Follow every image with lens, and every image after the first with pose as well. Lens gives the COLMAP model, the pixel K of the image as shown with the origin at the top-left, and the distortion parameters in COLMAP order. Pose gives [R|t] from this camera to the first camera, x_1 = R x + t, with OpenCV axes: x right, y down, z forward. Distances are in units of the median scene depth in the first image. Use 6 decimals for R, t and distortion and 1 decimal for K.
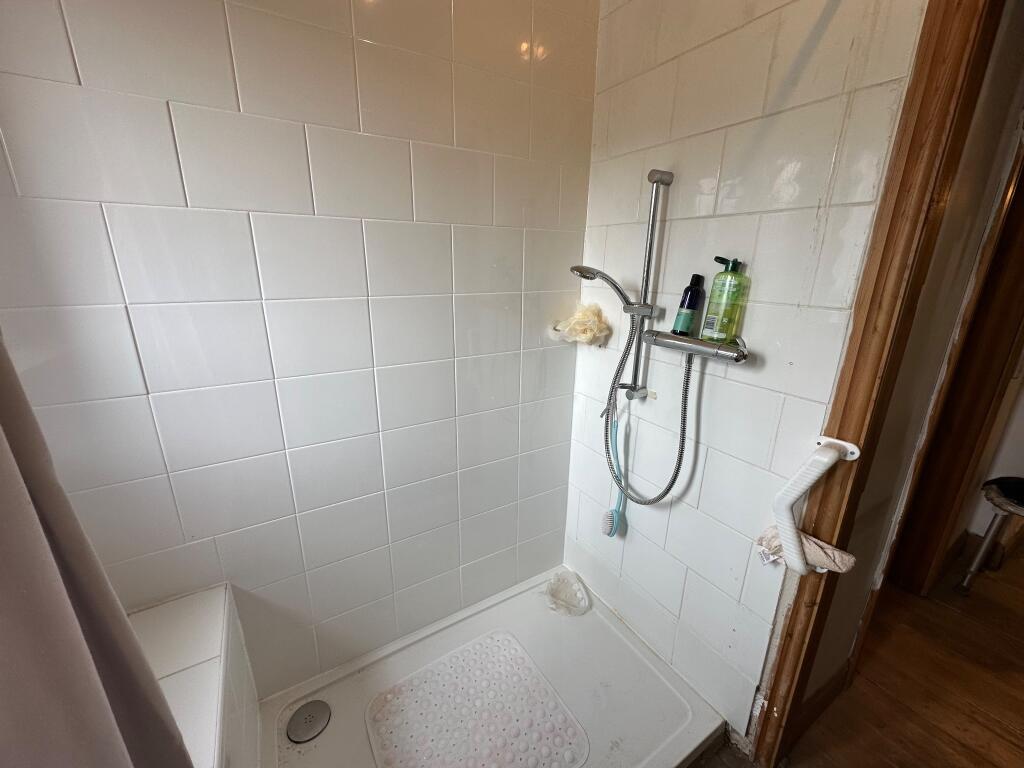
lens RADIAL K [[406.8, 0, 511.6], [0, 406.8, 385.5], [0, 0, 1]] dist [-0.005543, 0.001233]
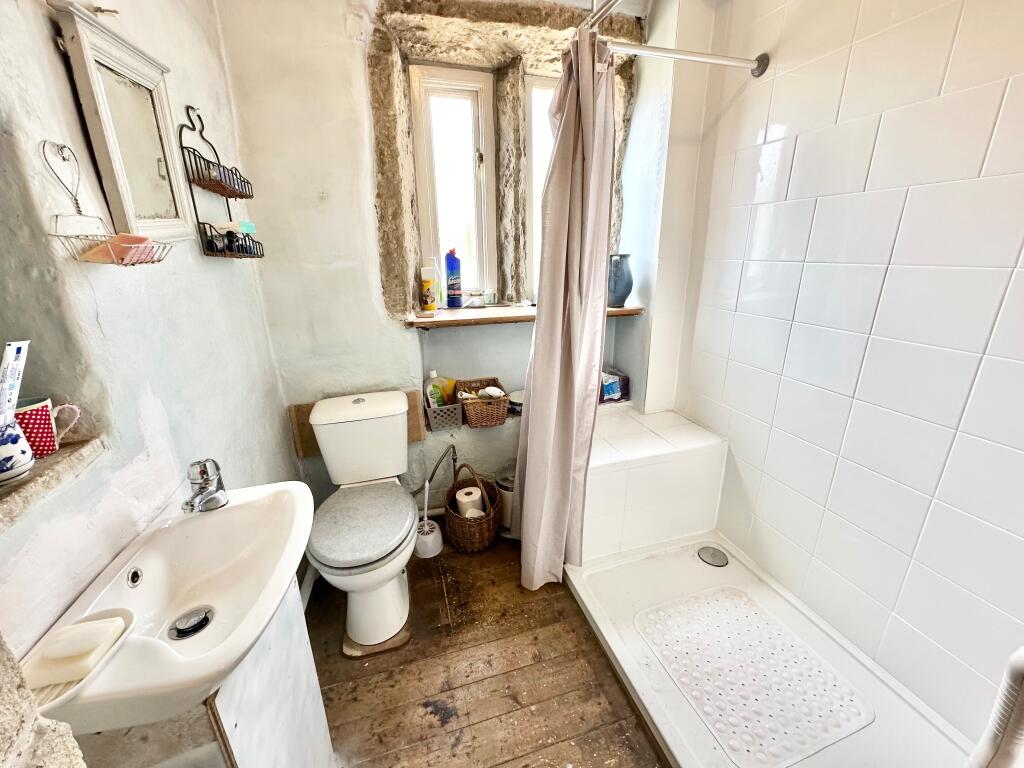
lens RADIAL K [[406.8, 0, 511.1], [0, 406.8, 381.0], [0, 0, 1]] dist [-0.005543, 0.001233]
pose [[-0.254511, 0.285721, -0.923898, 0.816582], [-0.266247, 0.897736, 0.350975, -0.054245], [0.929697, 0.335312, -0.152412, 0.322693]]
